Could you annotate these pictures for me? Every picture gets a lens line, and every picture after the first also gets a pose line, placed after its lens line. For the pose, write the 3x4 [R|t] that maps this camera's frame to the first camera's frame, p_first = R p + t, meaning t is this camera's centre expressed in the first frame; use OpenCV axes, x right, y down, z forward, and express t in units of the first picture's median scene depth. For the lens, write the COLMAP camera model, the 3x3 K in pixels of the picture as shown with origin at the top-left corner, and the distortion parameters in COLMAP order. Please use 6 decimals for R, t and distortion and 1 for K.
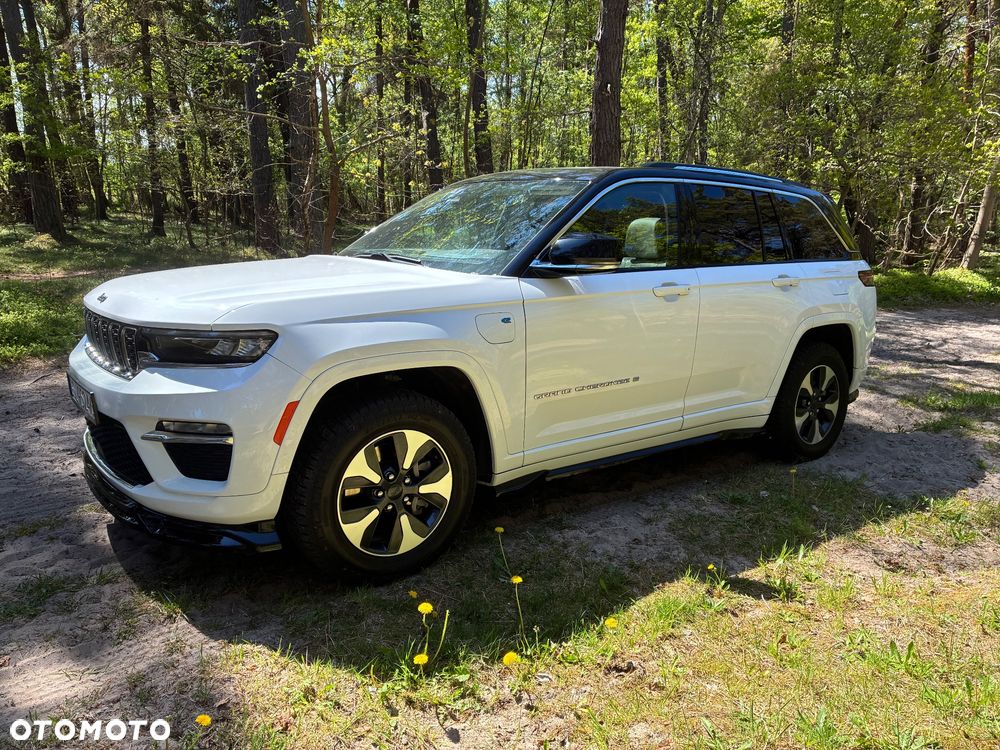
lens RADIAL K [[761.4, 0, 503.3], [0, 761.4, 374.9], [0, 0, 1]] dist [0.020670, -0.006376]
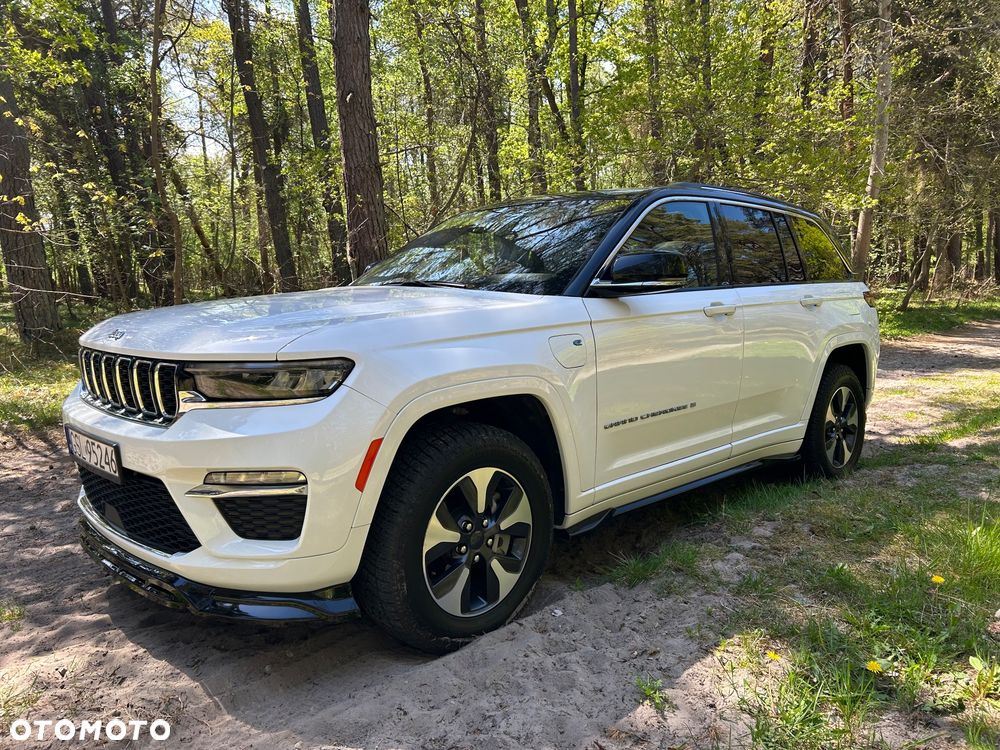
lens RADIAL K [[760.2, 0, 510.3], [0, 760.2, 373.6], [0, 0, 1]] dist [0.020429, -0.007296]
pose [[0.992022, -0.044878, 0.117810, -0.193900], [0.053149, 0.996267, -0.068030, 0.024034], [-0.114317, 0.073749, 0.990703, 0.114104]]
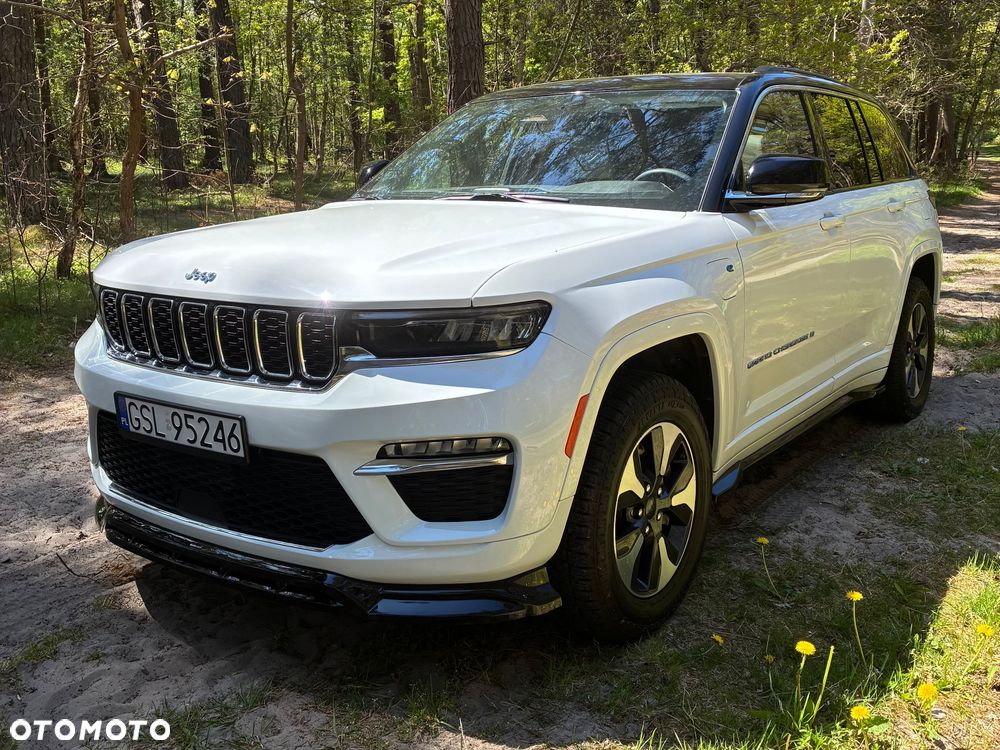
lens RADIAL K [[1003.0, 0, 504.7], [0, 1003.0, 329.8], [0, 0, 1]] dist [0.025896, 0.011364]
pose [[0.955747, -0.083684, 0.282037, -0.529855], [0.090077, 0.995887, -0.009754, -0.021807], [-0.280061, 0.034727, 0.959354, 0.093382]]
